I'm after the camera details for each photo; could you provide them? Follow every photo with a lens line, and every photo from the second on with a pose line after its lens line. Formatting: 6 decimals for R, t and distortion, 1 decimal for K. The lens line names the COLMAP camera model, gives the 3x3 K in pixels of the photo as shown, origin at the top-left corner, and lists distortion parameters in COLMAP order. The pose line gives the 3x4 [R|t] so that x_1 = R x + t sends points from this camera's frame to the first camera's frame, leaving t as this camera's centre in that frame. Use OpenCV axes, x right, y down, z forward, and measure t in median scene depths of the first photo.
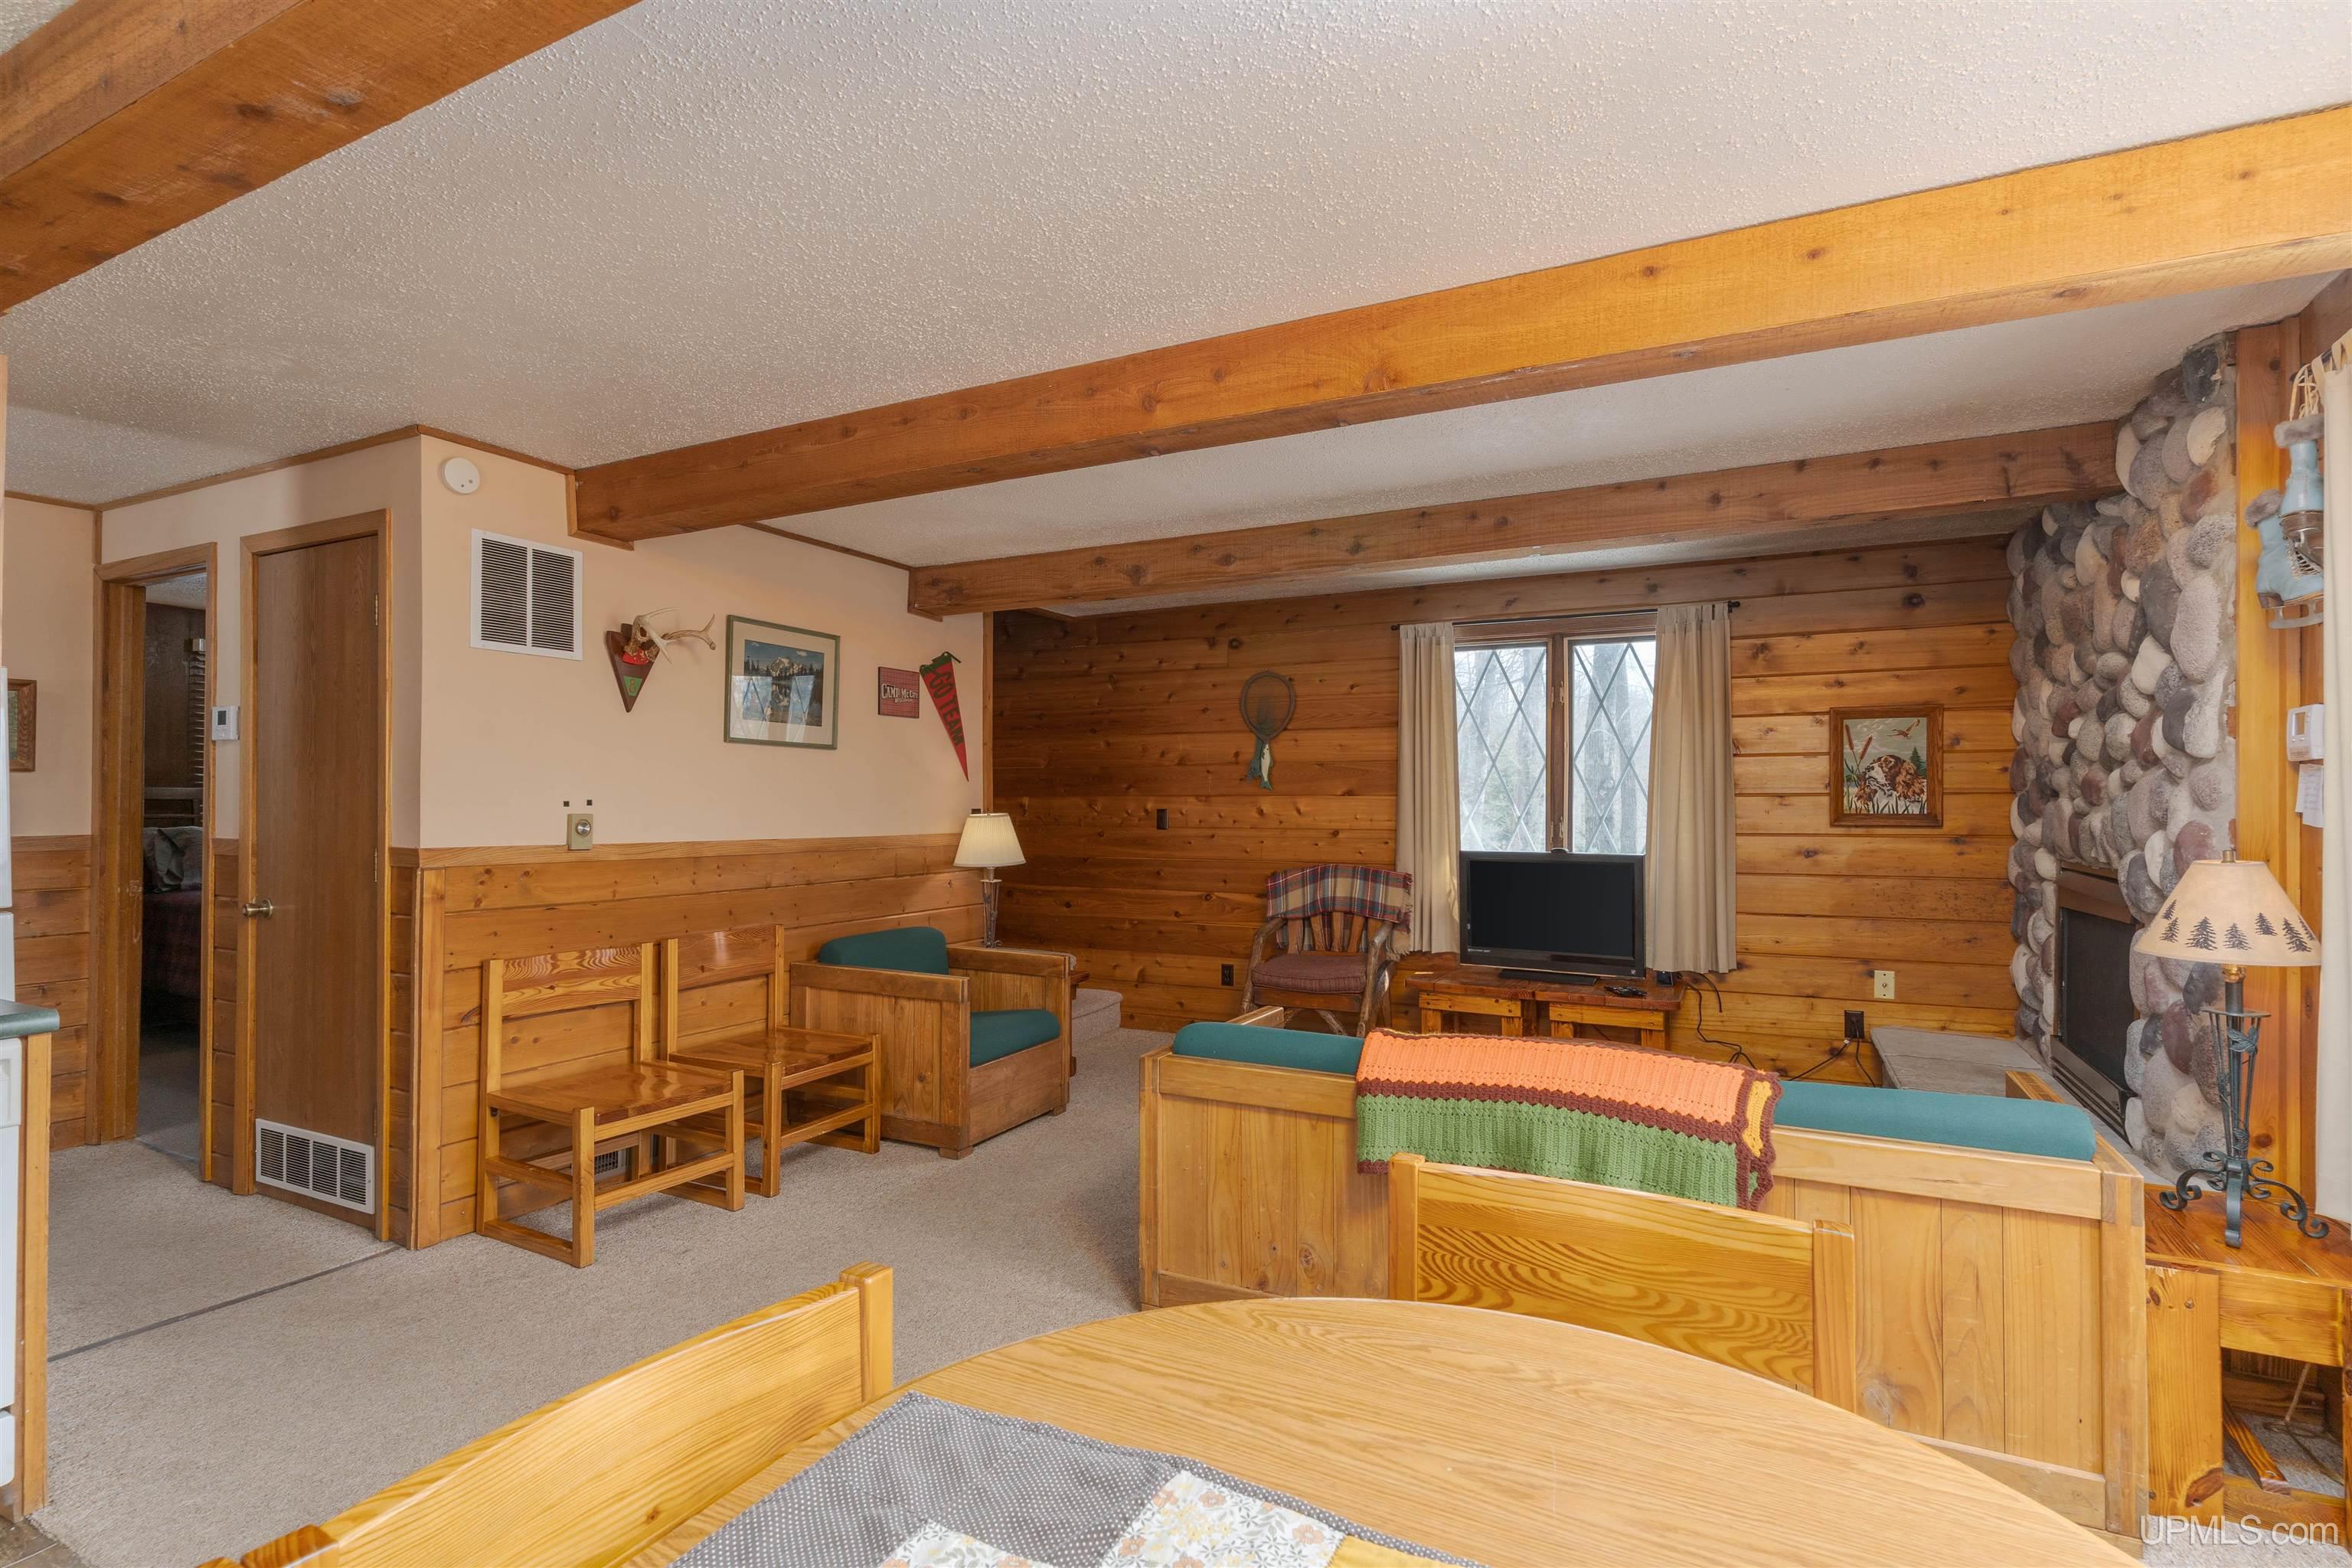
lens RADIAL K [[1134.0, 0, 1169.4], [0, 1134.0, 792.5], [0, 0, 1]] dist [0.002350, 0.000813]
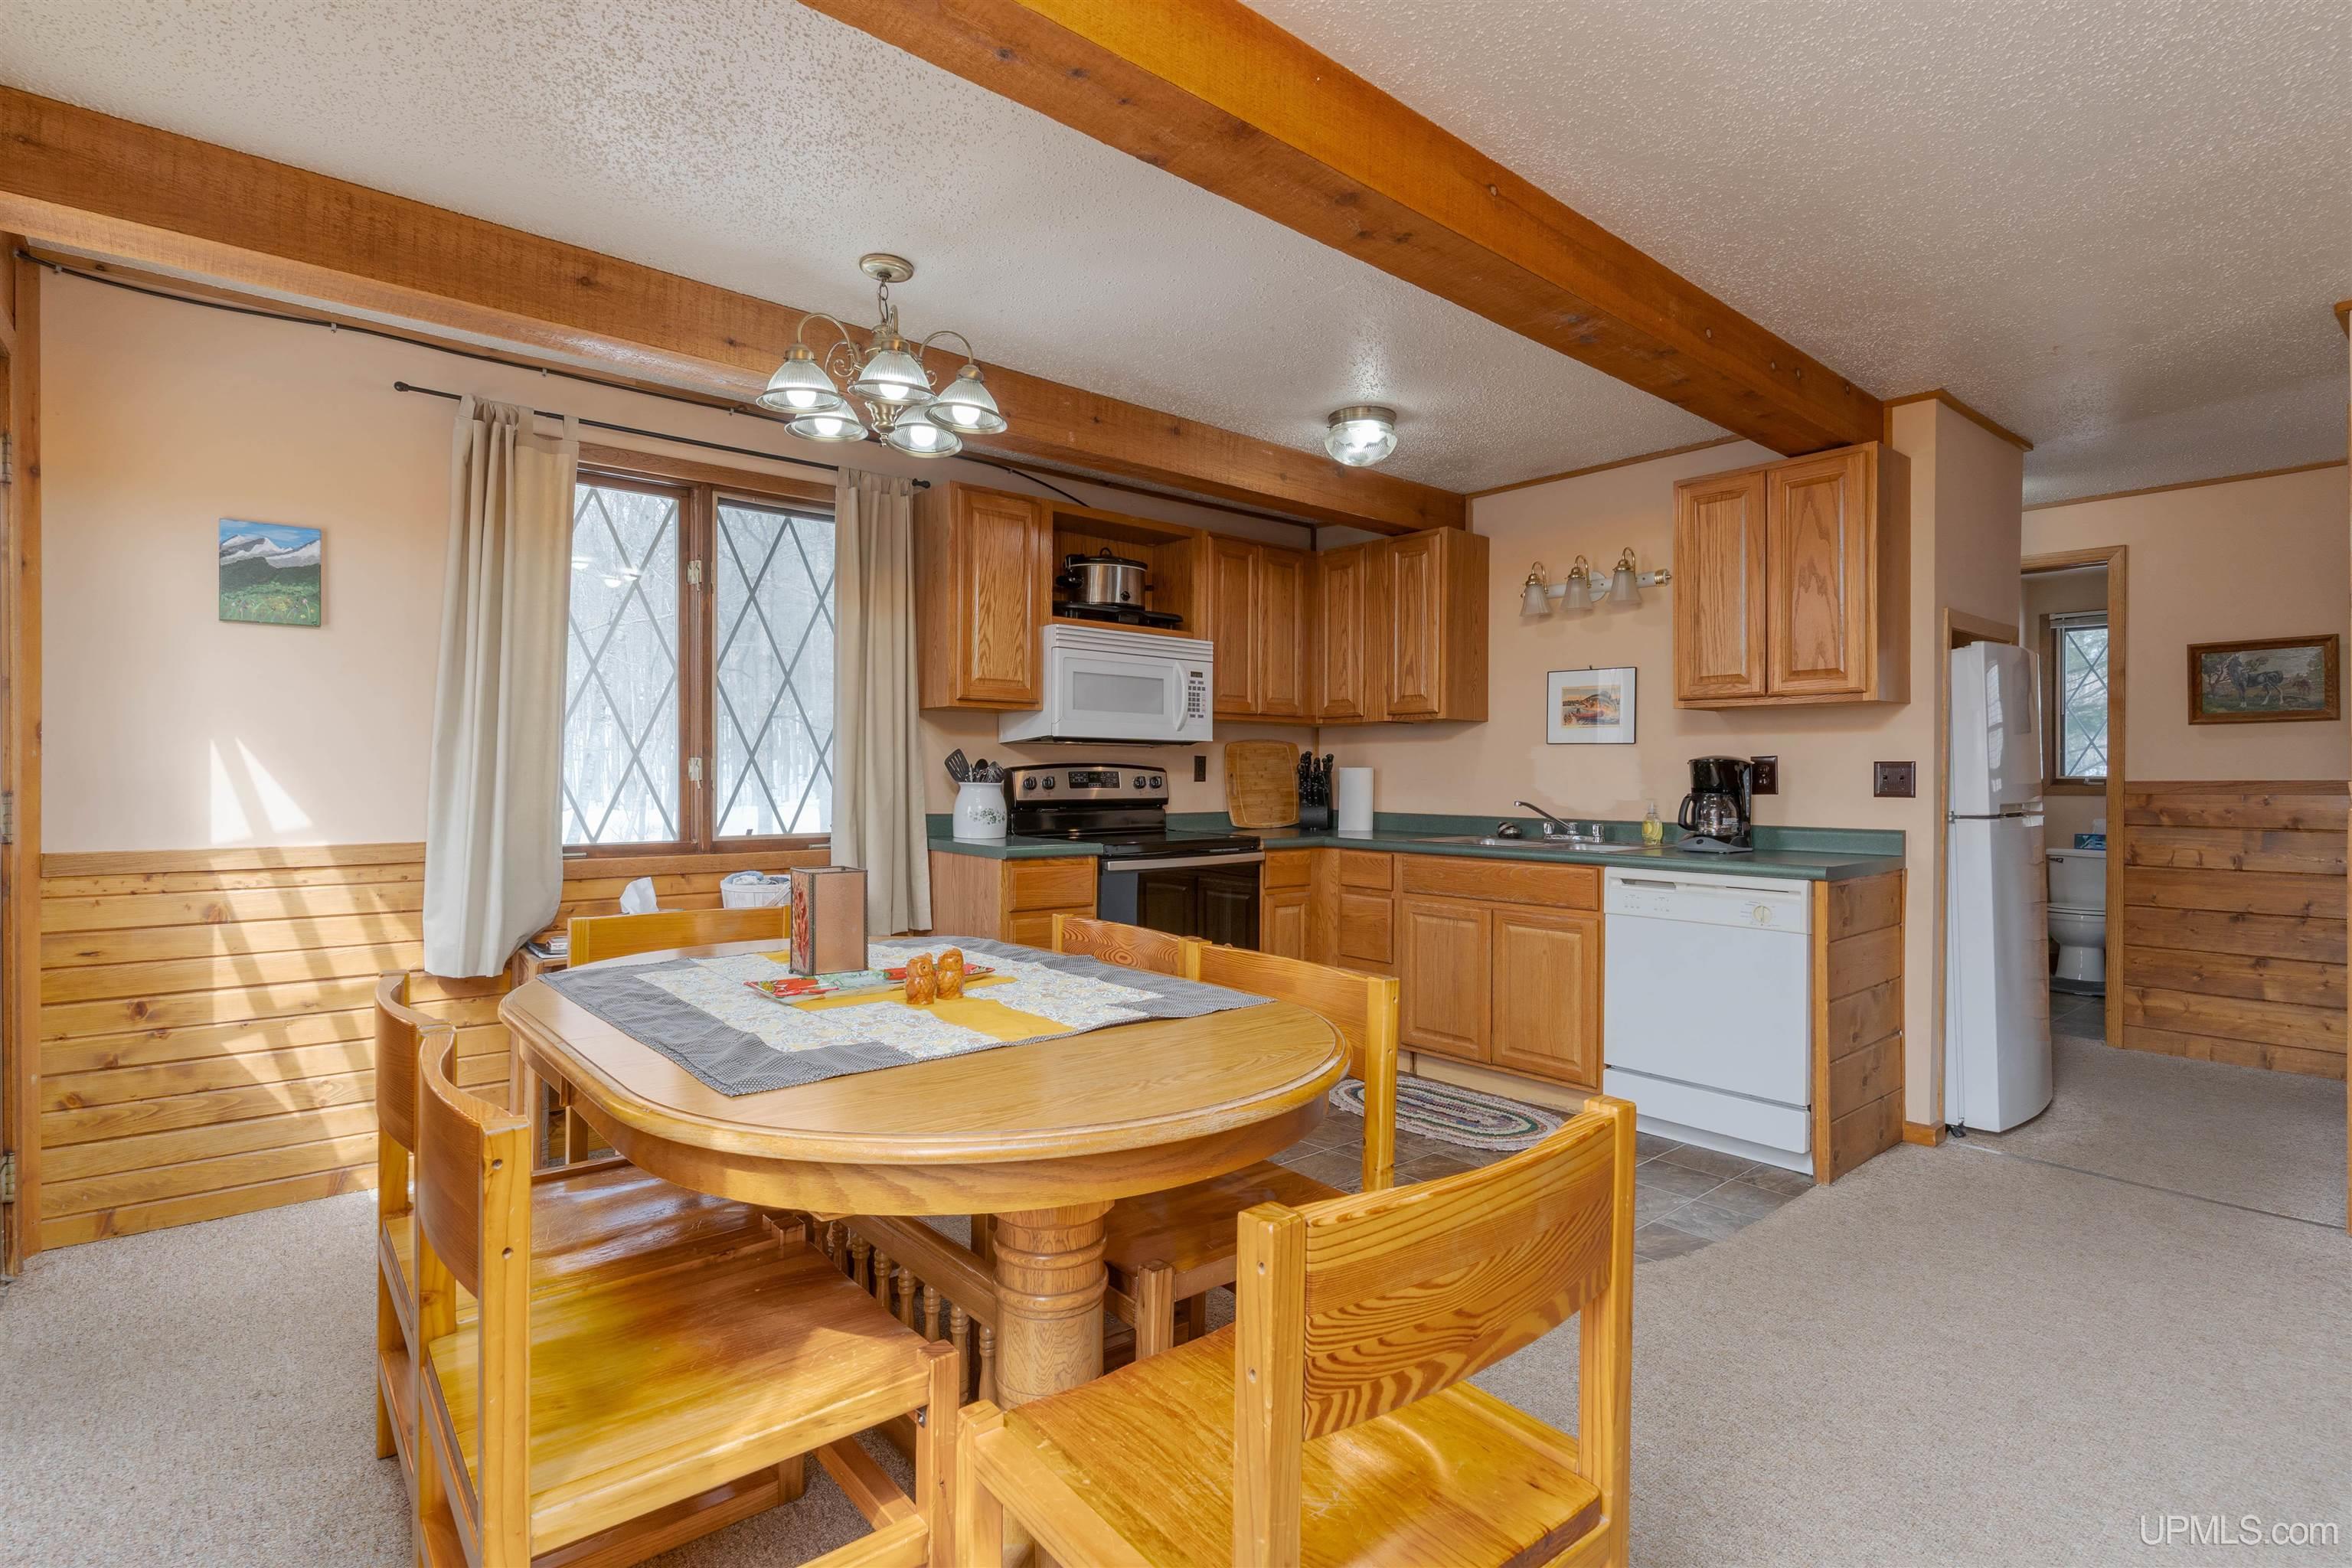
lens RADIAL K [[1134.0, 0, 1173.3], [0, 1134.0, 774.2], [0, 0, 1]] dist [0.002350, 0.000813]
pose [[-0.384101, -0.004205, -0.923281, 0.294938], [0.000948, 0.999987, -0.004949, 0.025829], [0.923291, -0.002776, -0.384092, 0.282313]]
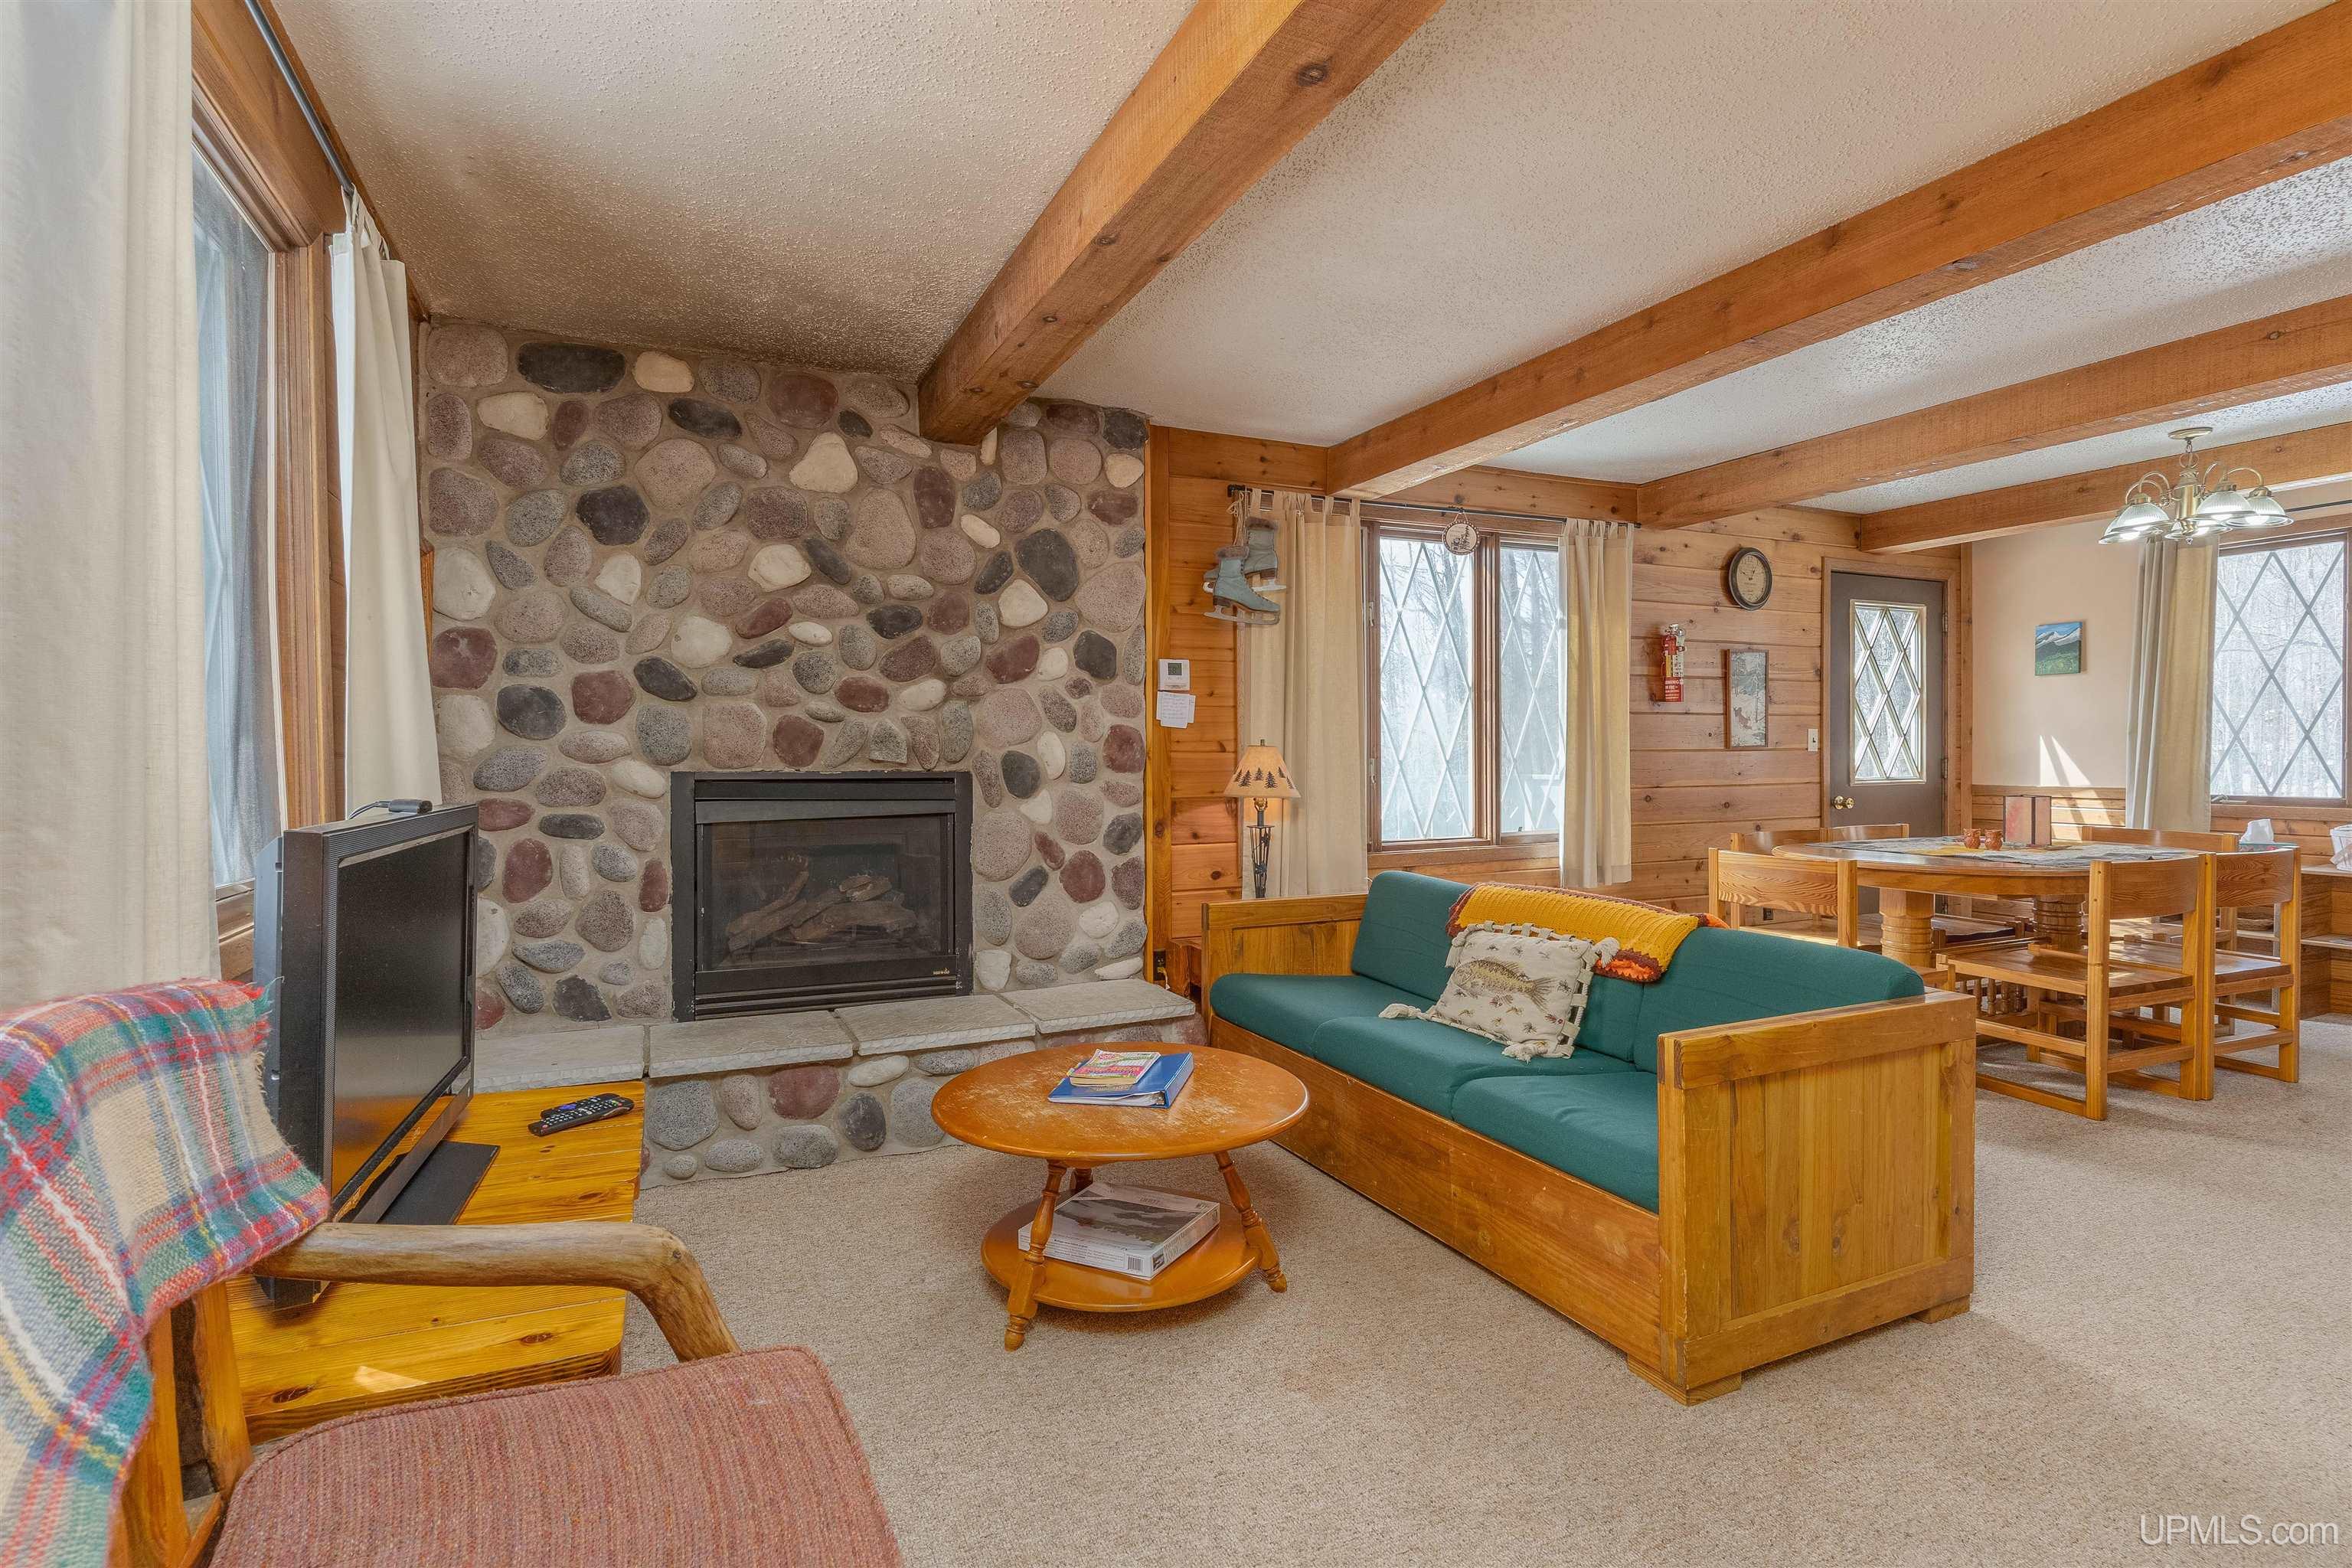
lens RADIAL K [[1134.0, 0, 1177.4], [0, 1134.0, 772.3], [0, 0, 1]] dist [0.002350, 0.000813]
pose [[-0.794575, -0.009899, 0.607085, -0.040346], [-0.003703, 0.999927, 0.011459, 0.034591], [-0.607154, 0.006857, -0.794554, 1.055062]]
